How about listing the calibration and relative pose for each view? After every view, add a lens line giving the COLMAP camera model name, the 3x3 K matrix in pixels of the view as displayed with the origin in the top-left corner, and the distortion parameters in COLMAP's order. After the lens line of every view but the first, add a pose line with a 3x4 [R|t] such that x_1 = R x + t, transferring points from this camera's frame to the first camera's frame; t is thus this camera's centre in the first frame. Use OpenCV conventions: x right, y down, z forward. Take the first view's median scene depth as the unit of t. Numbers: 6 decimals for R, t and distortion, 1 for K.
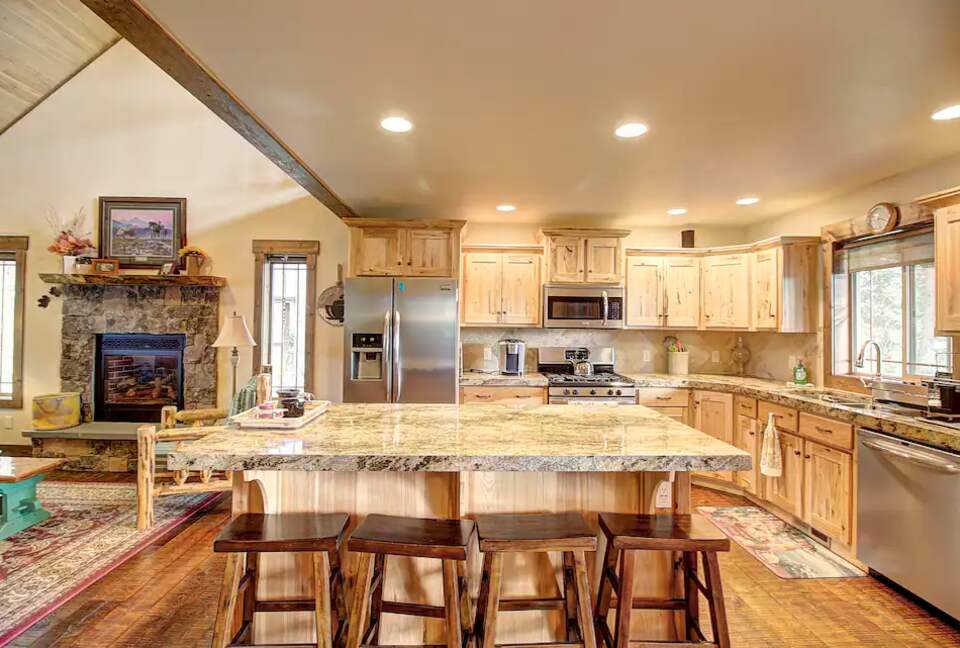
lens RADIAL K [[456.6, 0, 478.4], [0, 456.6, 319.2], [0, 0, 1]] dist [-0.002507, -0.000080]
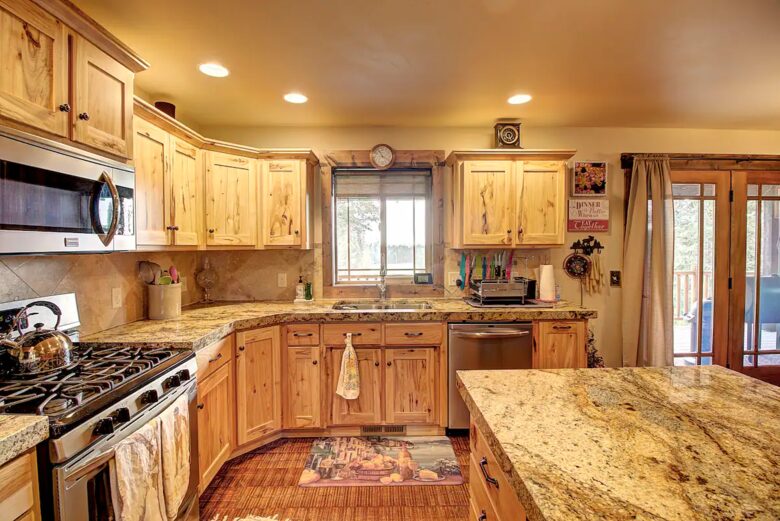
lens RADIAL K [[361.0, 0, 390.4], [0, 361.0, 253.7], [0, 0, 1]] dist [0.001099, -0.000796]
pose [[0.011527, -0.037817, 0.999218, -0.101800], [-0.003441, 0.999277, 0.037859, 0.008004], [-0.999928, -0.003875, 0.011389, 0.832467]]
